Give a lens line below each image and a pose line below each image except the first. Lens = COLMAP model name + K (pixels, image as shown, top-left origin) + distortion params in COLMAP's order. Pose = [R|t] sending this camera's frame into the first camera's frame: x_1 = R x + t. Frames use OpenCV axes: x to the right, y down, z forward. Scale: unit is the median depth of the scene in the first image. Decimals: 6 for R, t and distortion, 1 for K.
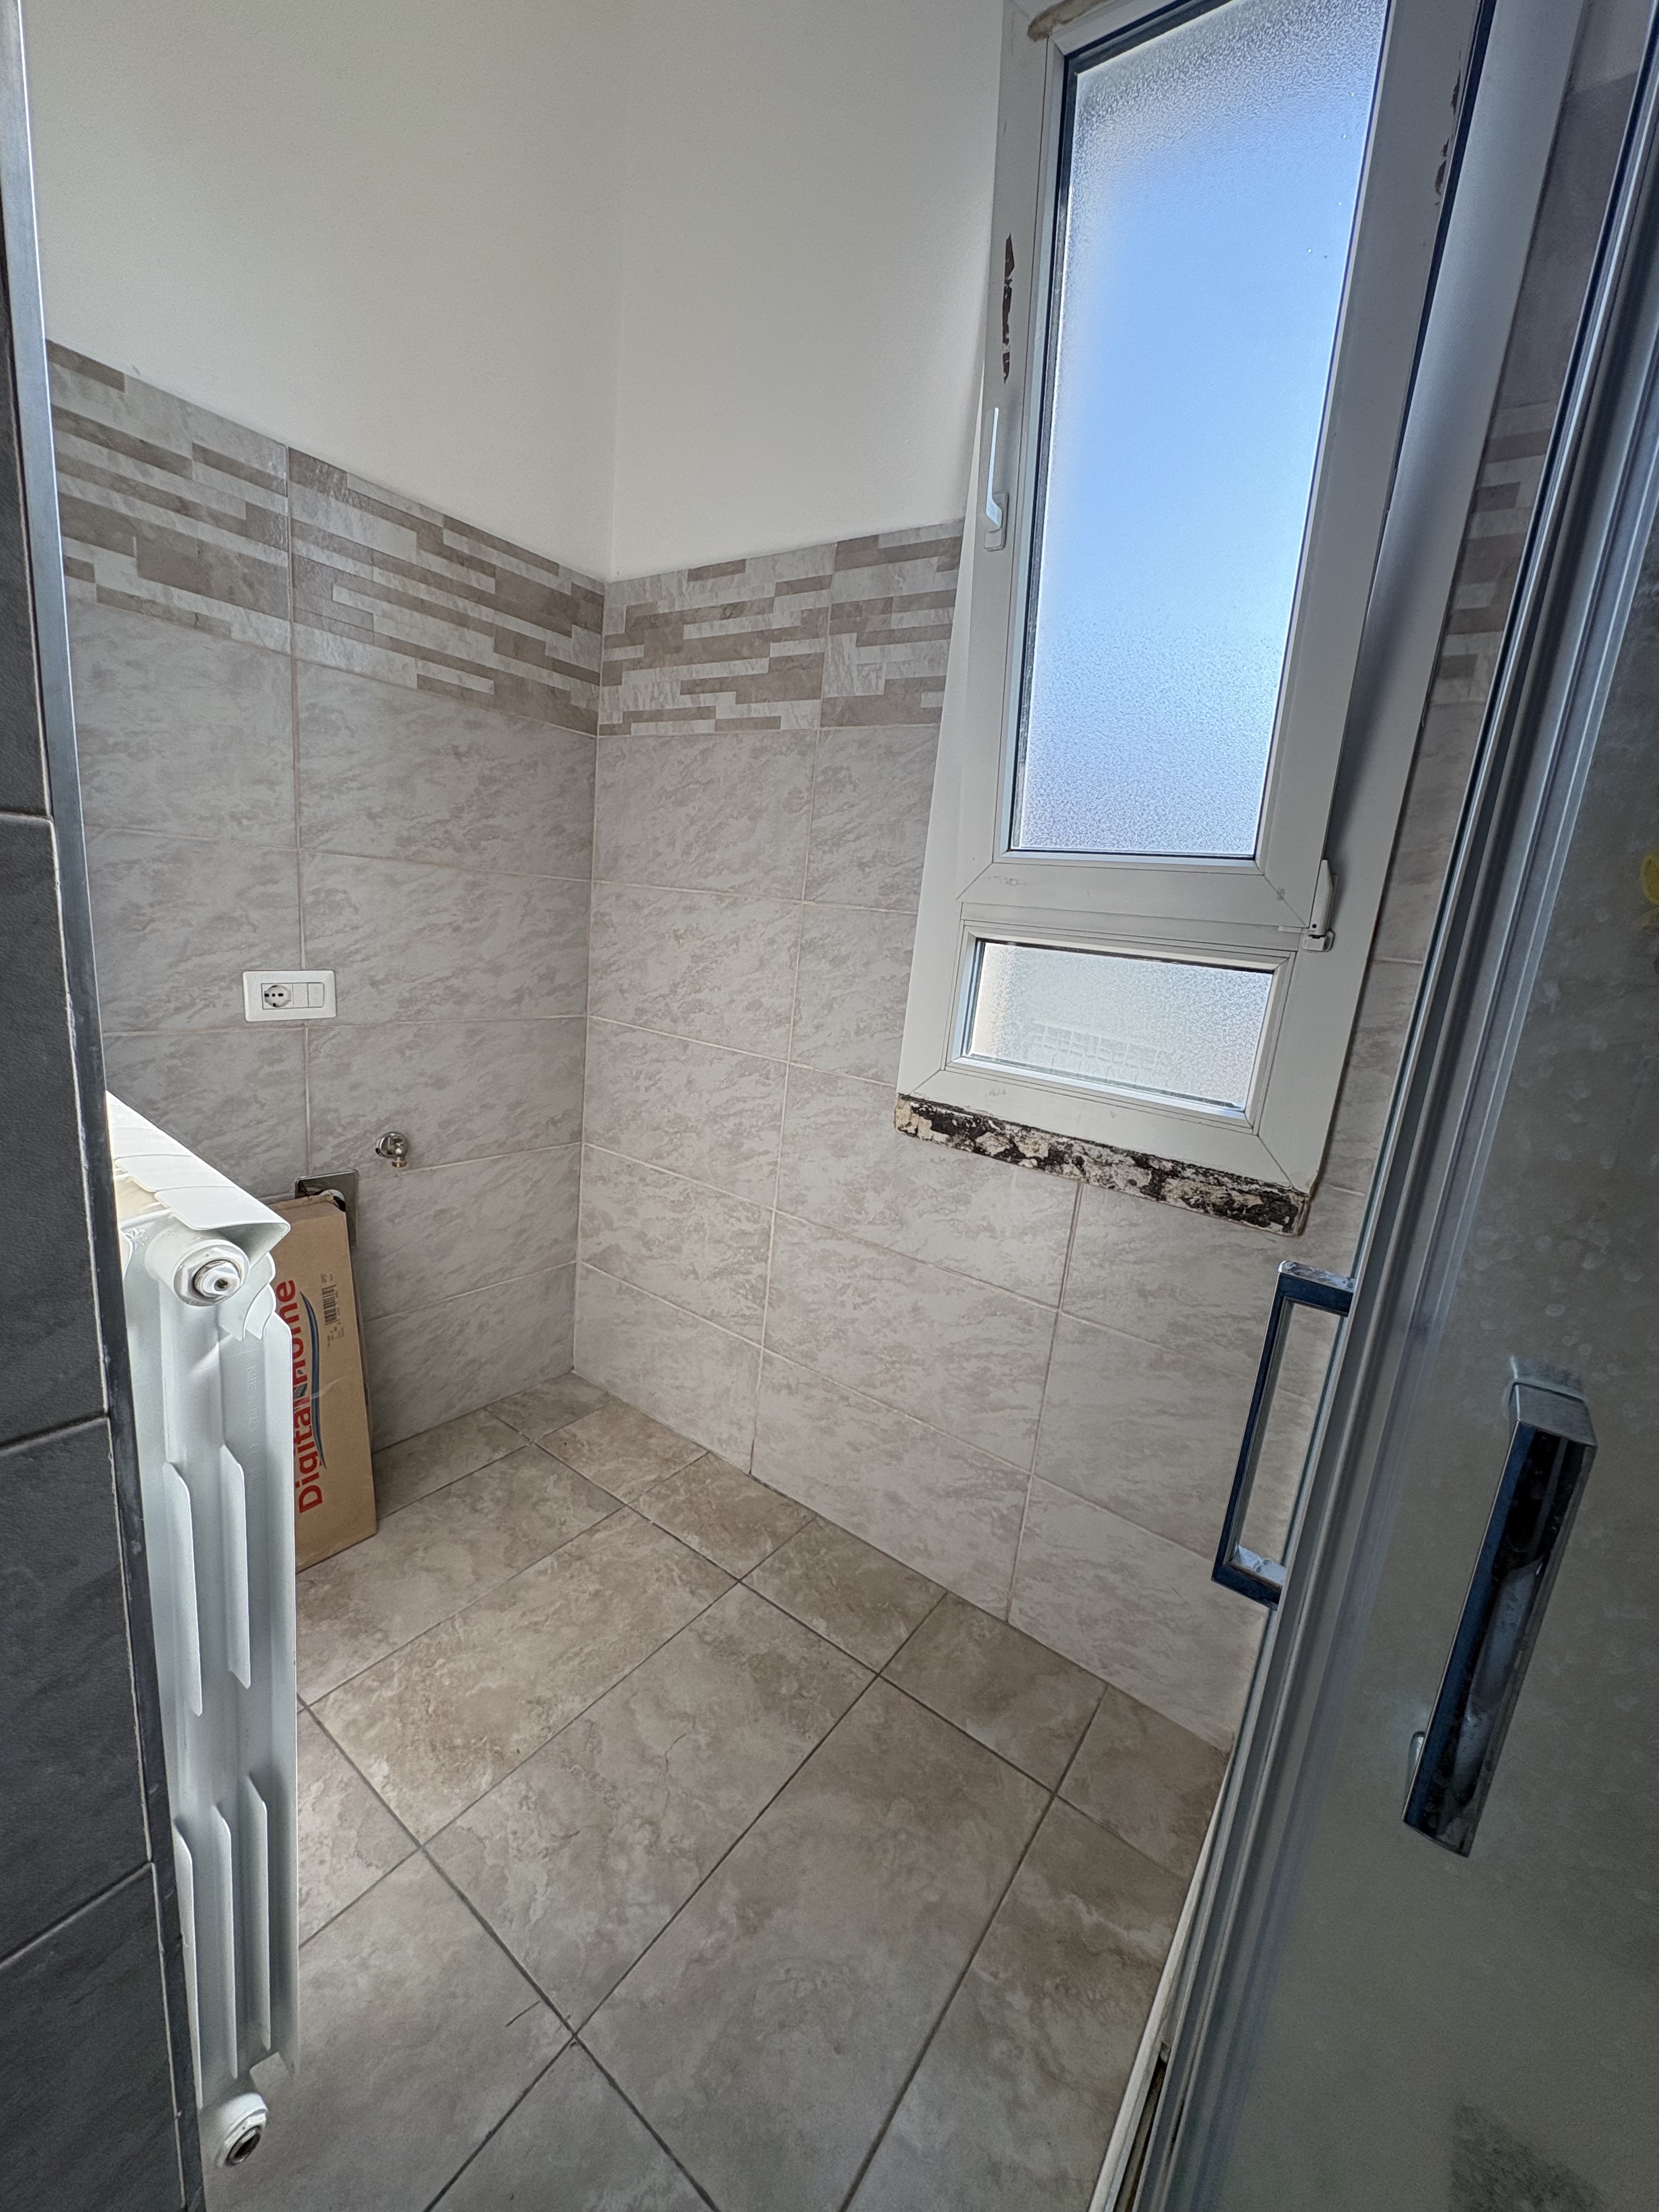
lens RADIAL K [[879.8, 0, 830.4], [0, 879.8, 1100.9], [0, 0, 1]] dist [-0.001759, -0.000132]
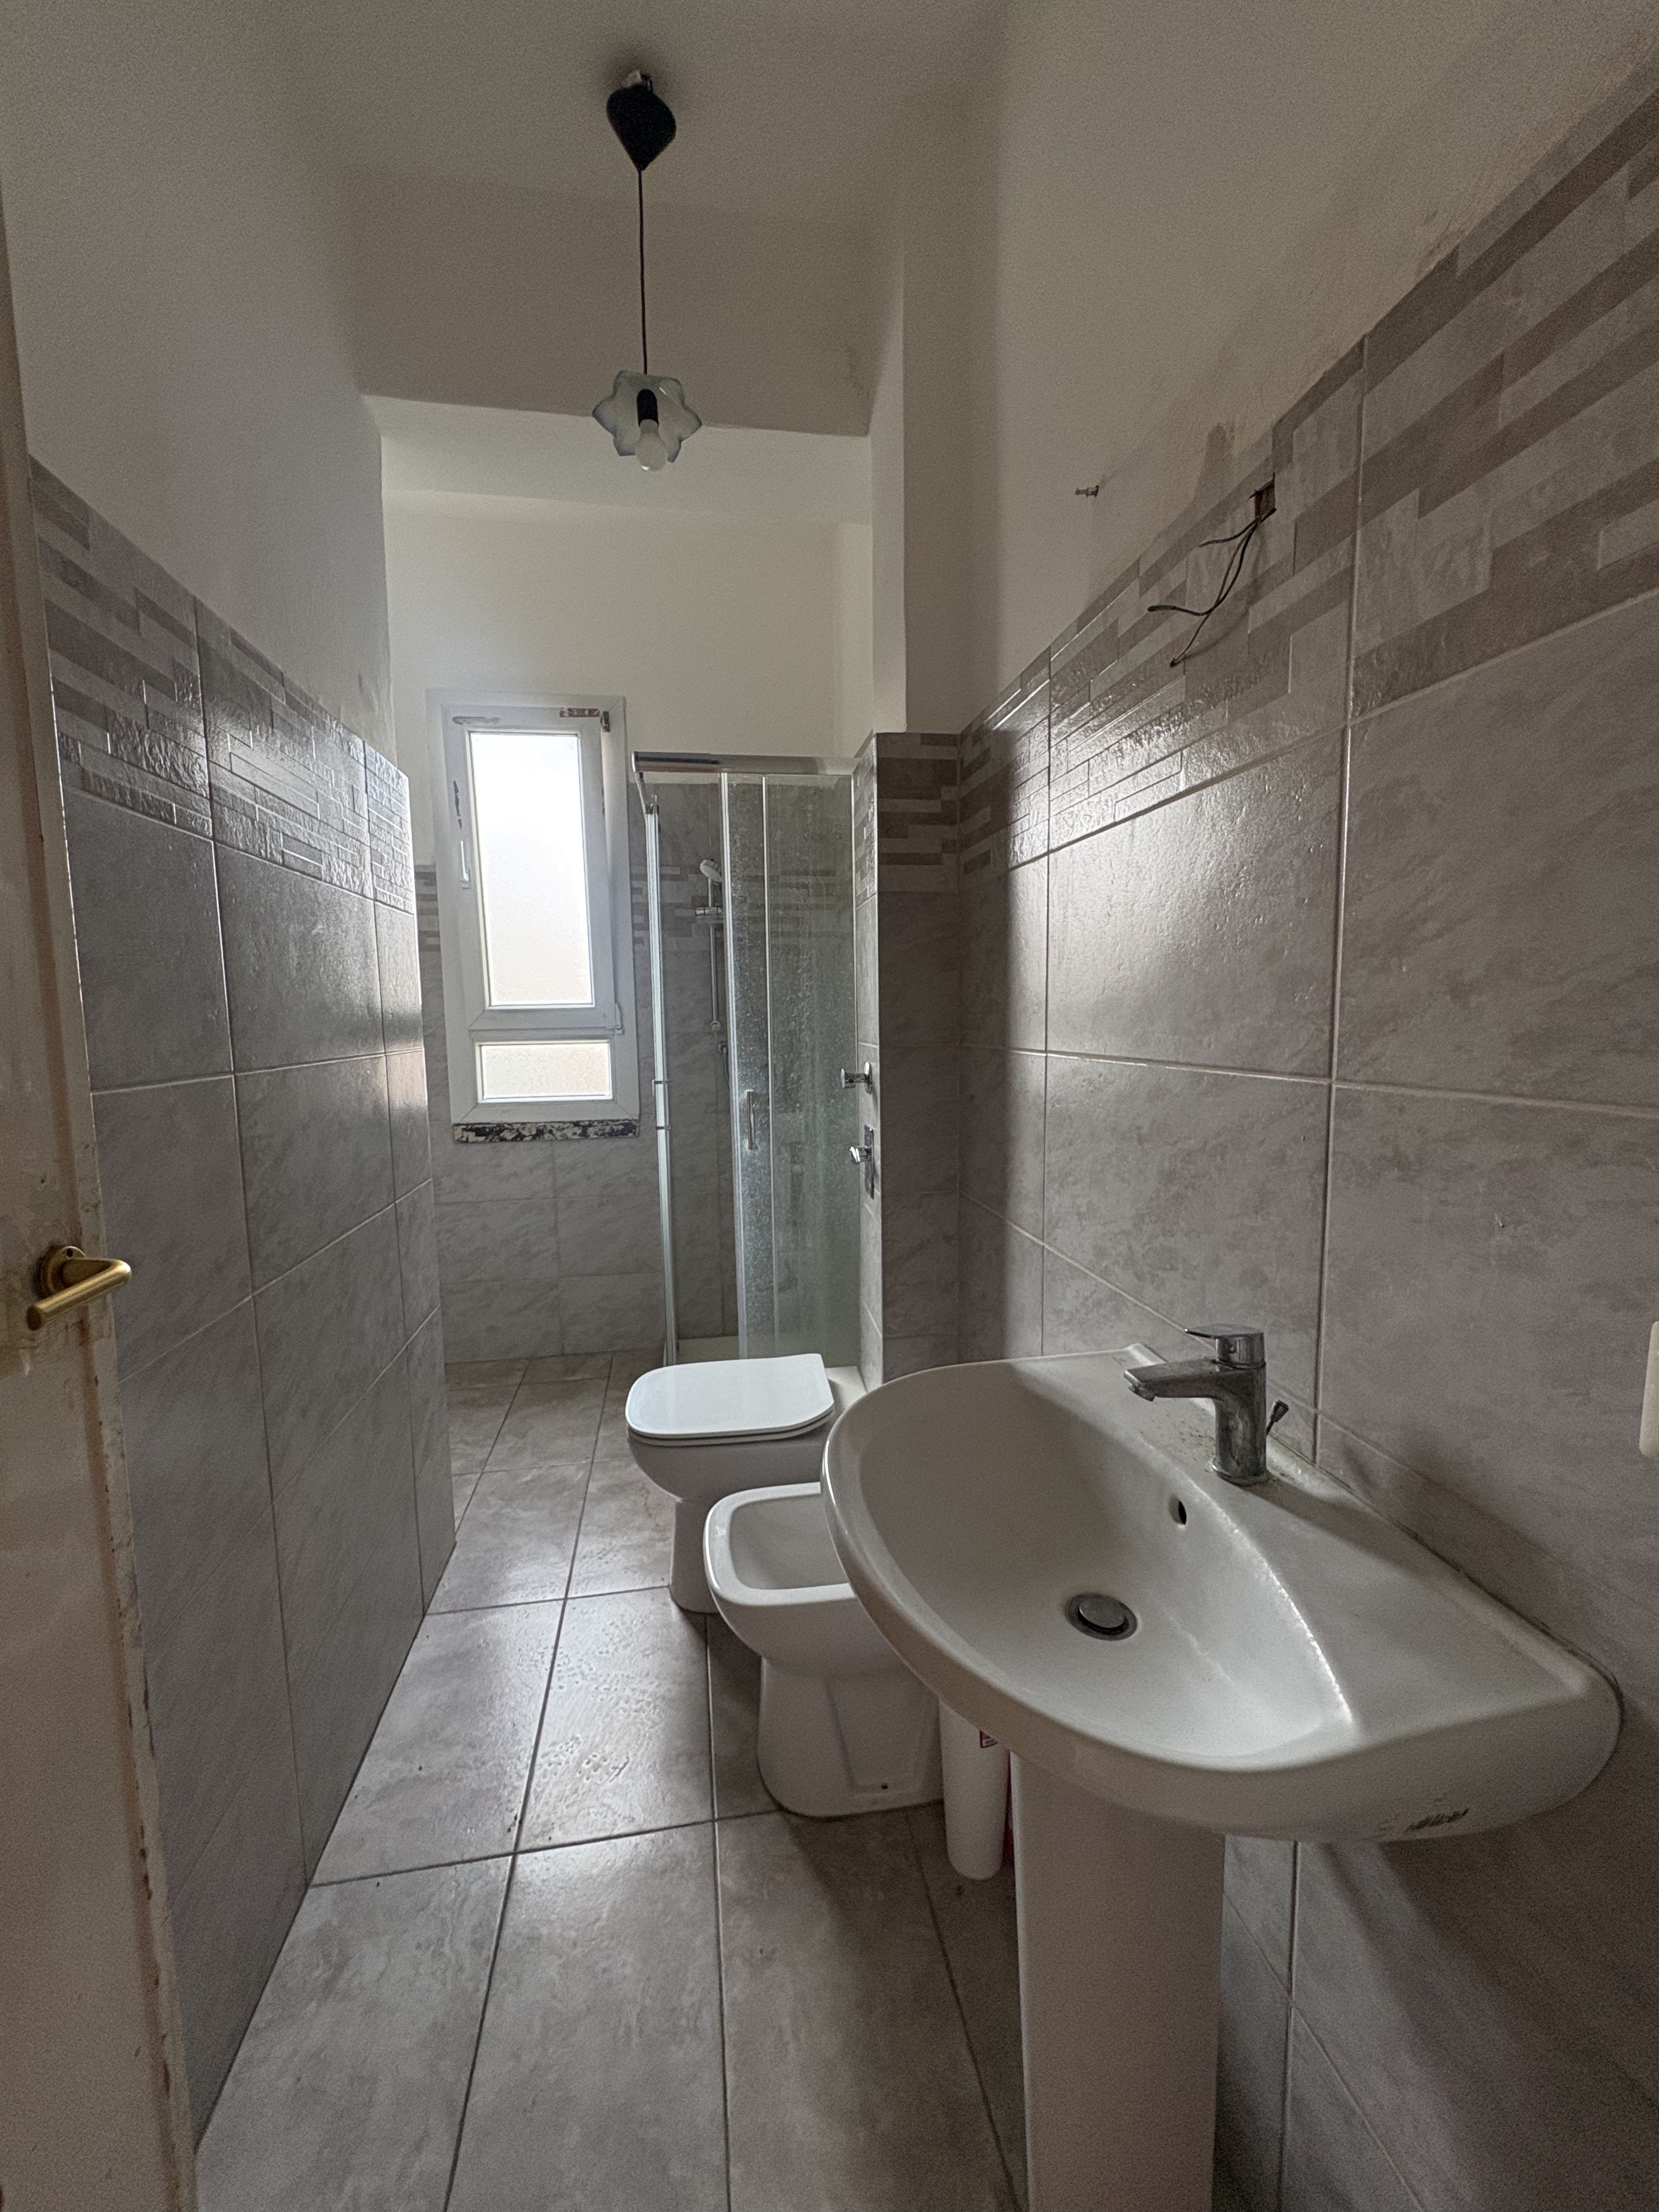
lens RADIAL K [[879.8, 0, 831.1], [0, 879.8, 1105.3], [0, 0, 1]] dist [-0.001759, -0.000132]
pose [[0.701050, -0.178788, 0.690336, -0.751985], [0.233876, 0.972162, 0.014272, 0.132683], [-0.673670, 0.151448, 0.723348, -1.143334]]
